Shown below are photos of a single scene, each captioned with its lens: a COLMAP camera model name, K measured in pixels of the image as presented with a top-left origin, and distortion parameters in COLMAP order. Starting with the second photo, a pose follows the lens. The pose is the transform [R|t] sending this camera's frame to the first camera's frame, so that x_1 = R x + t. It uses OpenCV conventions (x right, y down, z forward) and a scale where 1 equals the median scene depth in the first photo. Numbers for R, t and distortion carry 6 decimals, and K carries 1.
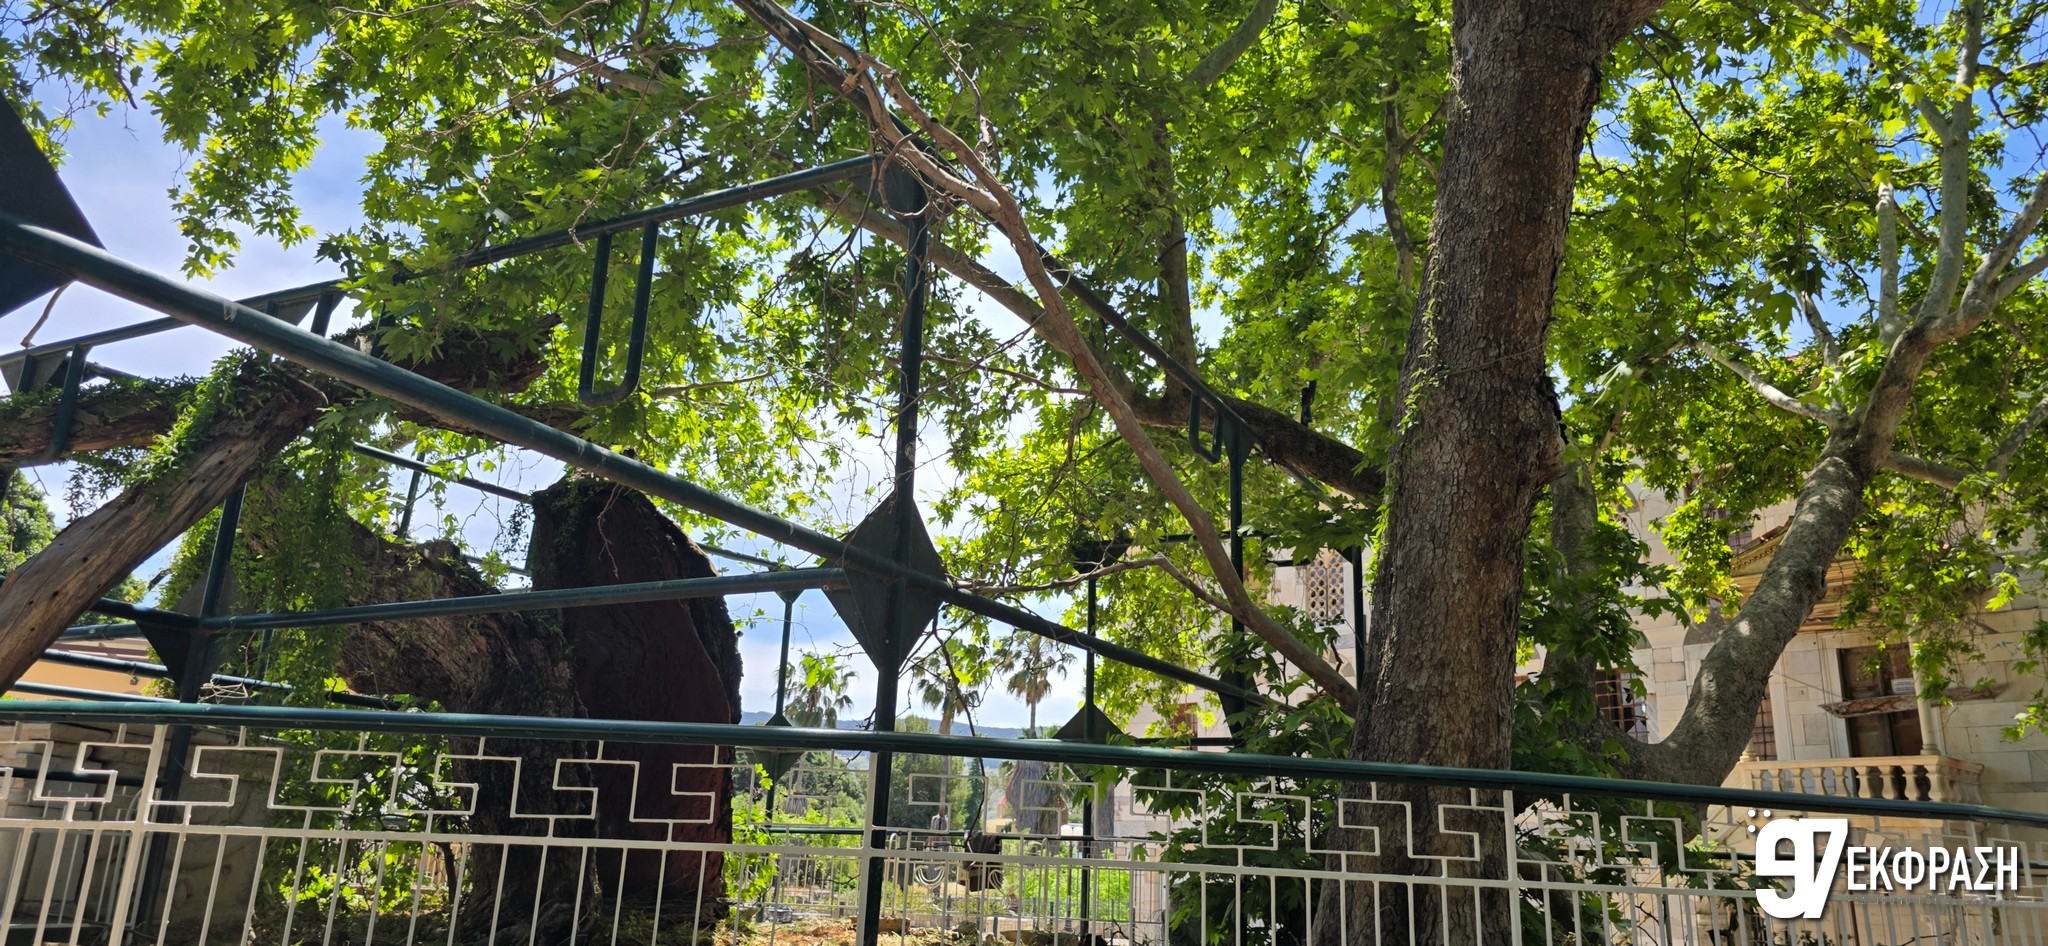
lens RADIAL K [[1343.0, 0, 1031.4], [0, 1343.0, 488.5], [0, 0, 1]] dist [0.038859, -0.008685]
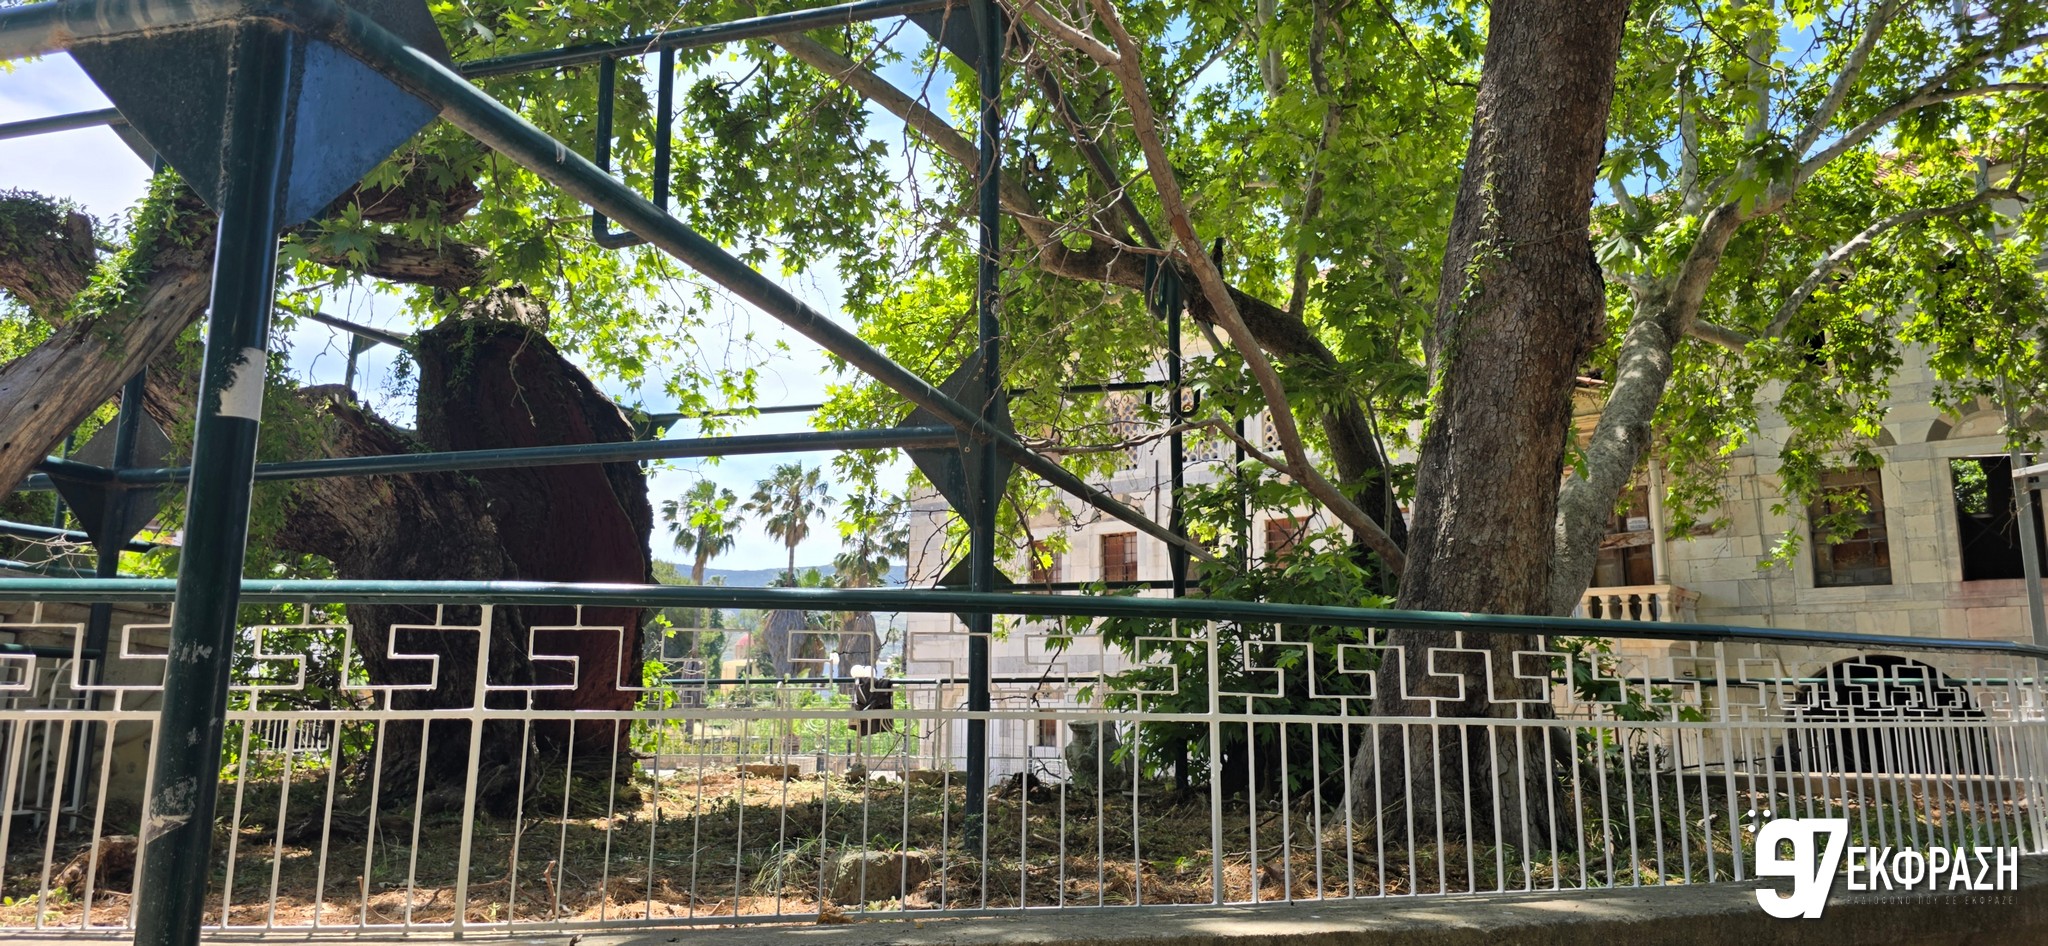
lens RADIAL K [[1343.0, 0, 1033.4], [0, 1343.0, 459.3], [0, 0, 1]] dist [0.038859, -0.008685]
pose [[0.981755, 0.002343, 0.190135, -0.112450], [-0.020433, 0.995434, 0.093241, -0.004361], [-0.189048, -0.095425, 0.977320, 0.011587]]
